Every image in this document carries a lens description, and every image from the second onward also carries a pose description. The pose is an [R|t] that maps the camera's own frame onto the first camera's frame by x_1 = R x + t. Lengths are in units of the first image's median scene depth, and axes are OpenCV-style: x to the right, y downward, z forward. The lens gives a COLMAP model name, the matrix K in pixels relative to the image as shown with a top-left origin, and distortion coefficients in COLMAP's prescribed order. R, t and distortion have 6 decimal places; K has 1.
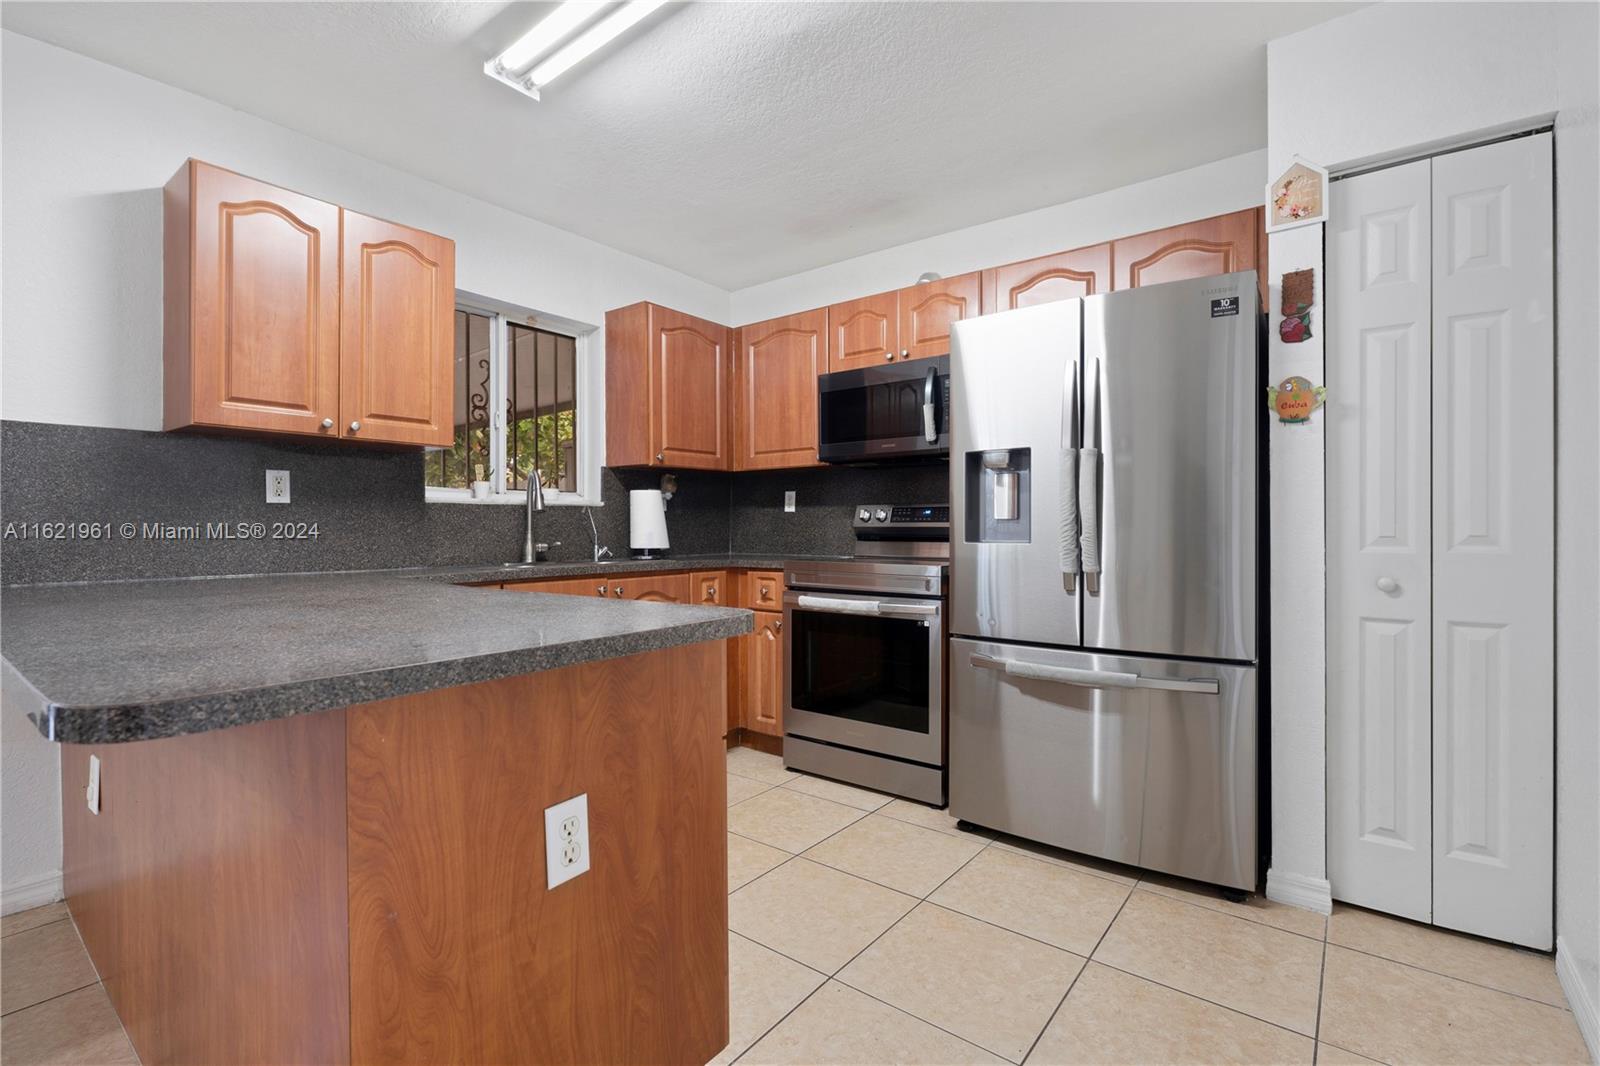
lens RADIAL K [[718.4, 0, 801.3], [0, 718.4, 530.4], [0, 0, 1]] dist [0.001736, -0.001095]
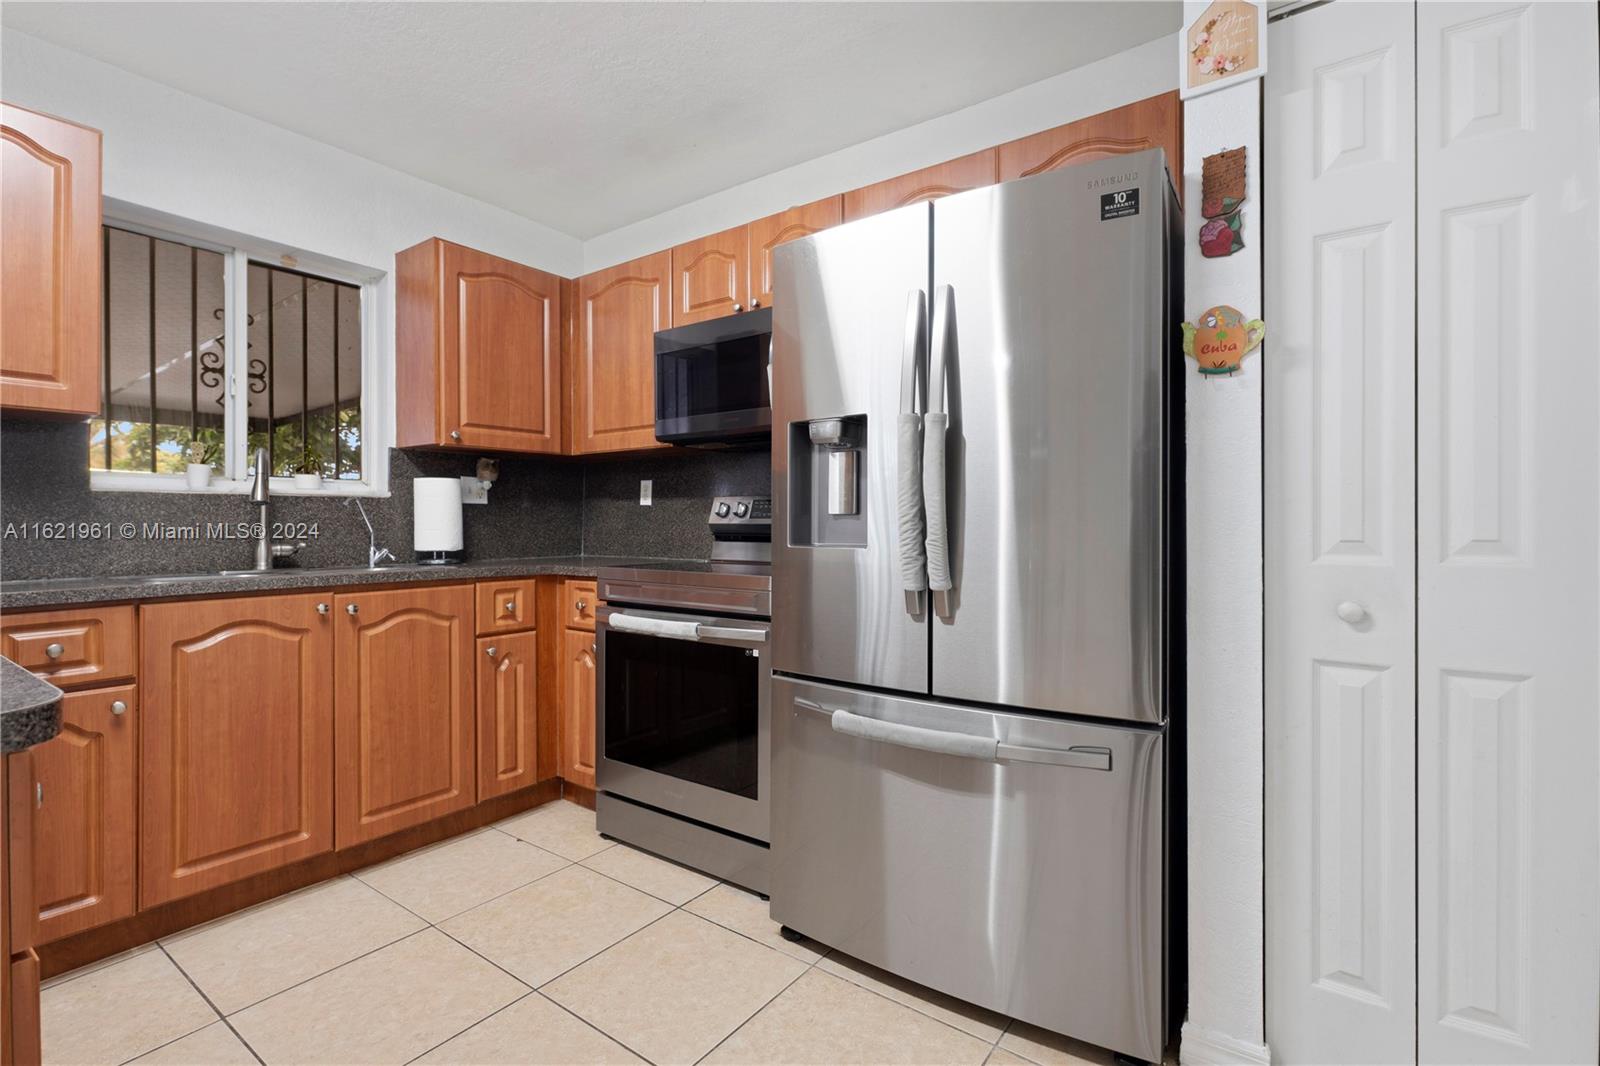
lens RADIAL K [[726.9, 0, 800.0], [0, 726.9, 525.4], [0, 0, 1]] dist [0.000676, -0.000536]
pose [[0.999597, 0.001011, 0.028365, 0.174370], [-0.000988, 0.999999, -0.000841, -0.002985], [-0.028365, 0.000813, 0.999597, 0.208442]]
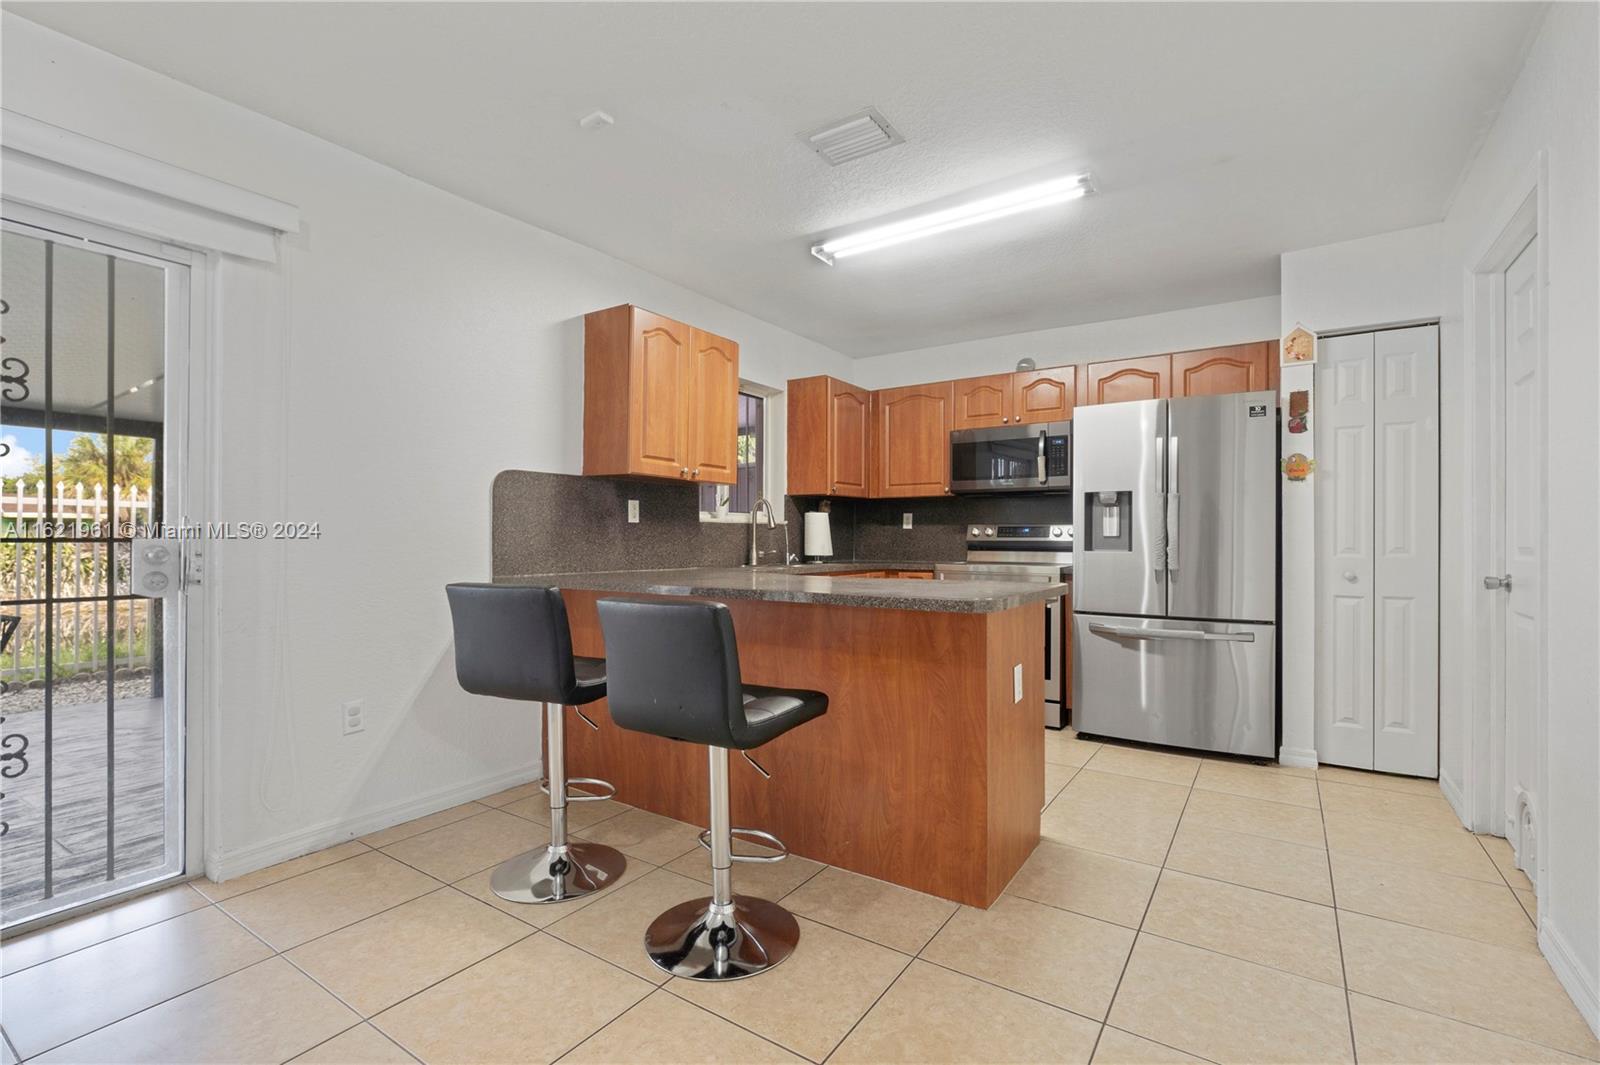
lens RADIAL K [[716.2, 0, 801.9], [0, 716.2, 540.5], [0, 0, 1]] dist [-0.002470, -0.000259]
pose [[0.997474, 0.005200, 0.070839, -0.387217], [-0.004940, 0.999980, -0.003857, 0.002005], [-0.070858, 0.003497, 0.997480, -0.387922]]
